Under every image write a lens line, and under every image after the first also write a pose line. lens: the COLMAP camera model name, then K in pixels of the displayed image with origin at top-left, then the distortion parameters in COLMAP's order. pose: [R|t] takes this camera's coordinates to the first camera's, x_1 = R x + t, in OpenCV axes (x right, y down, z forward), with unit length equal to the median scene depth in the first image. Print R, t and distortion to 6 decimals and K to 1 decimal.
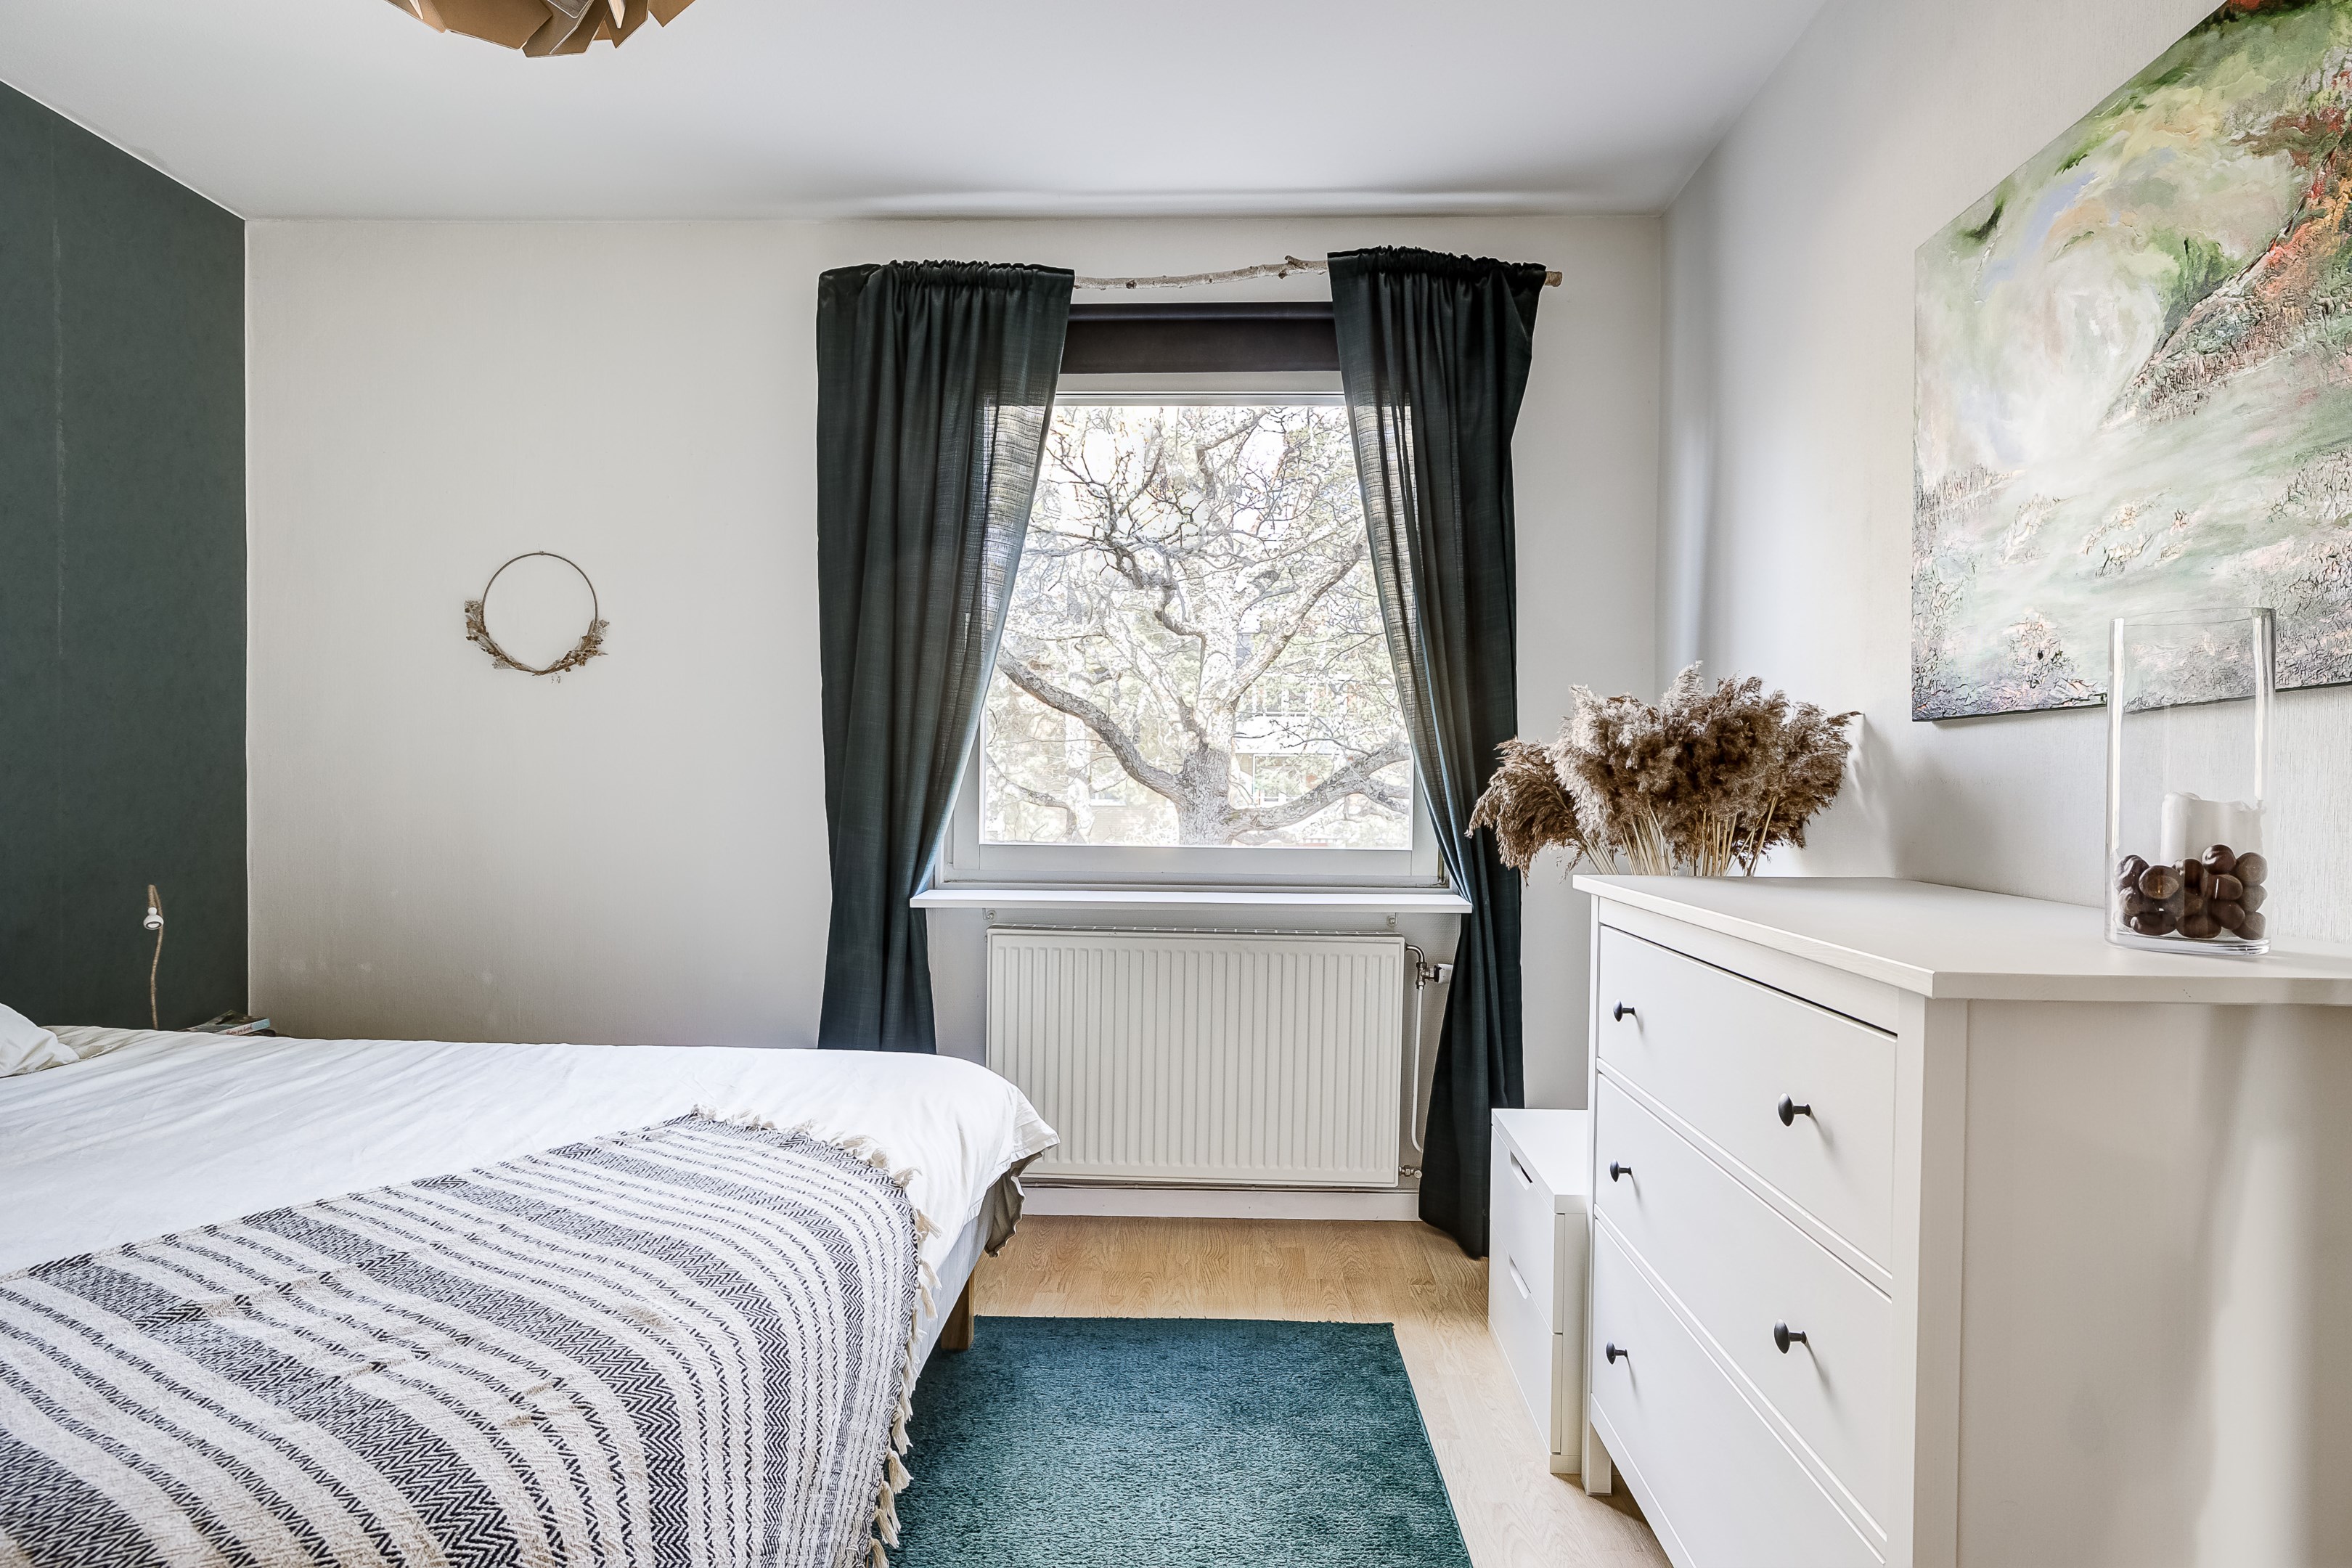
lens RADIAL K [[1337.7, 0, 1174.0], [0, 1337.7, 809.7], [0, 0, 1]] dist [-0.028050, 0.030394]
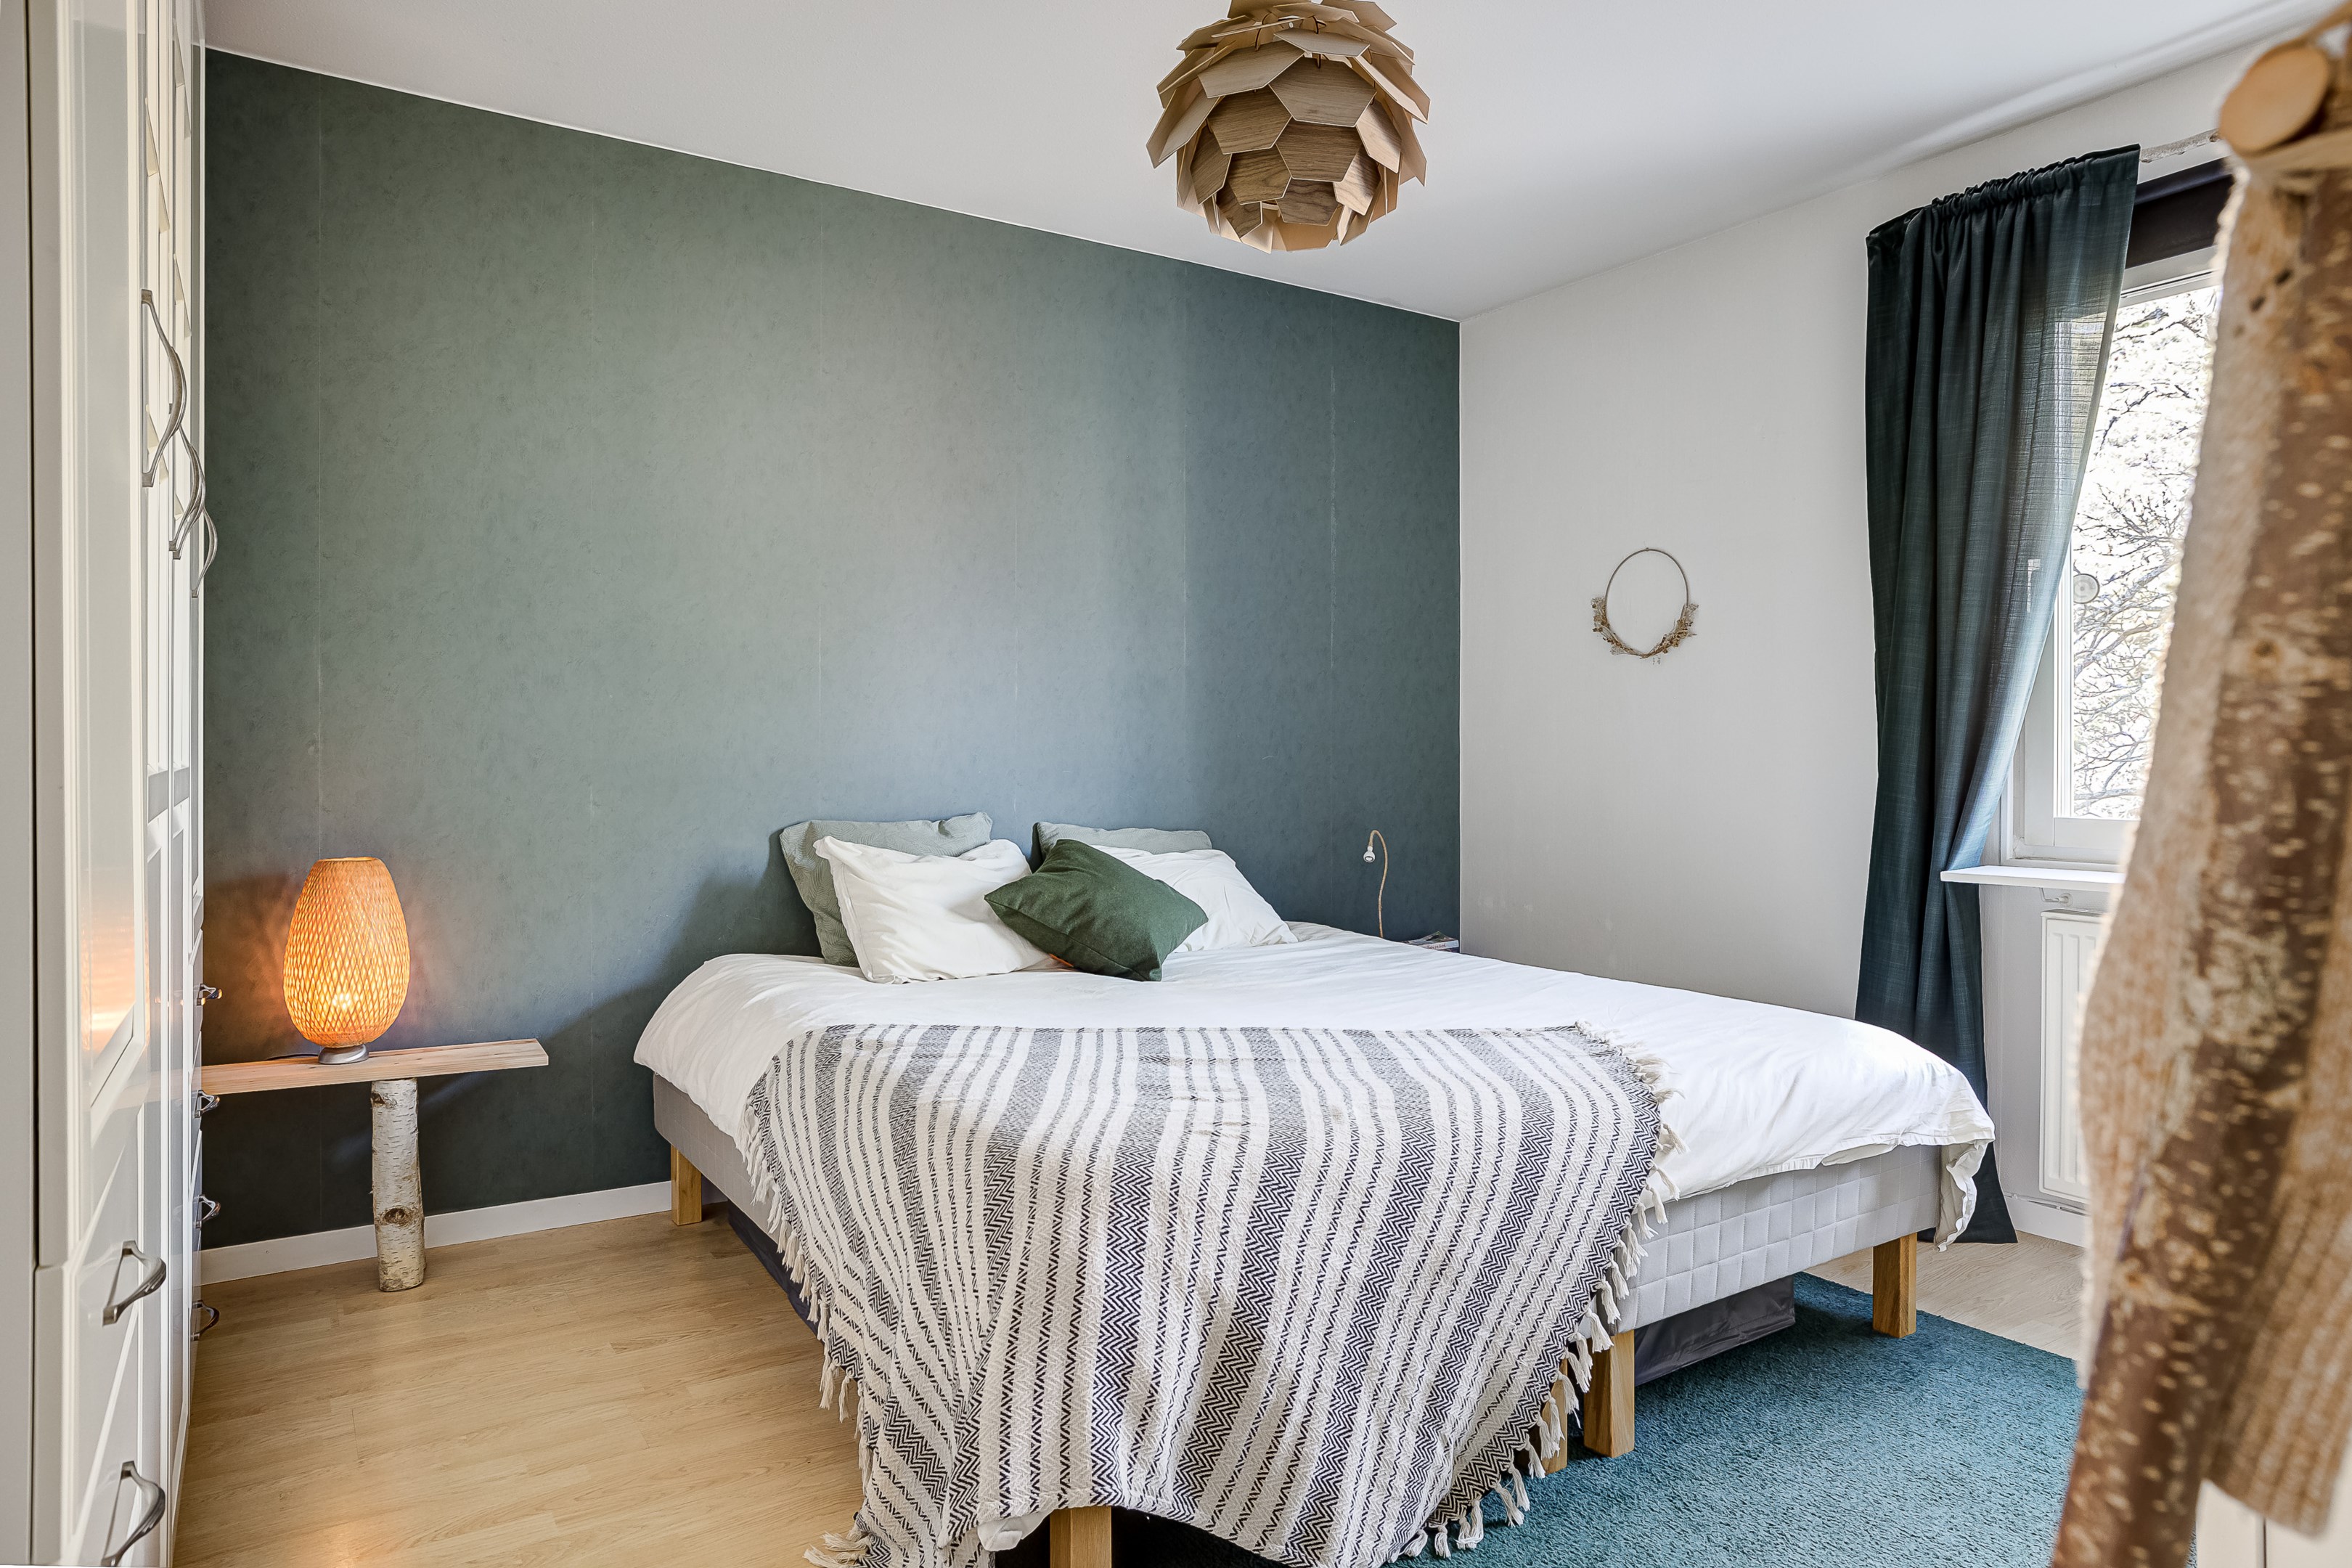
lens RADIAL K [[1422.1, 0, 1180.4], [0, 1422.1, 754.6], [0, 0, 1]] dist [-0.006799, 0.000391]
pose [[0.580662, -0.010317, -0.814079, 0.299655], [-0.011410, 0.999718, -0.020808, 0.010763], [0.814065, 0.021371, 0.580381, -0.015249]]
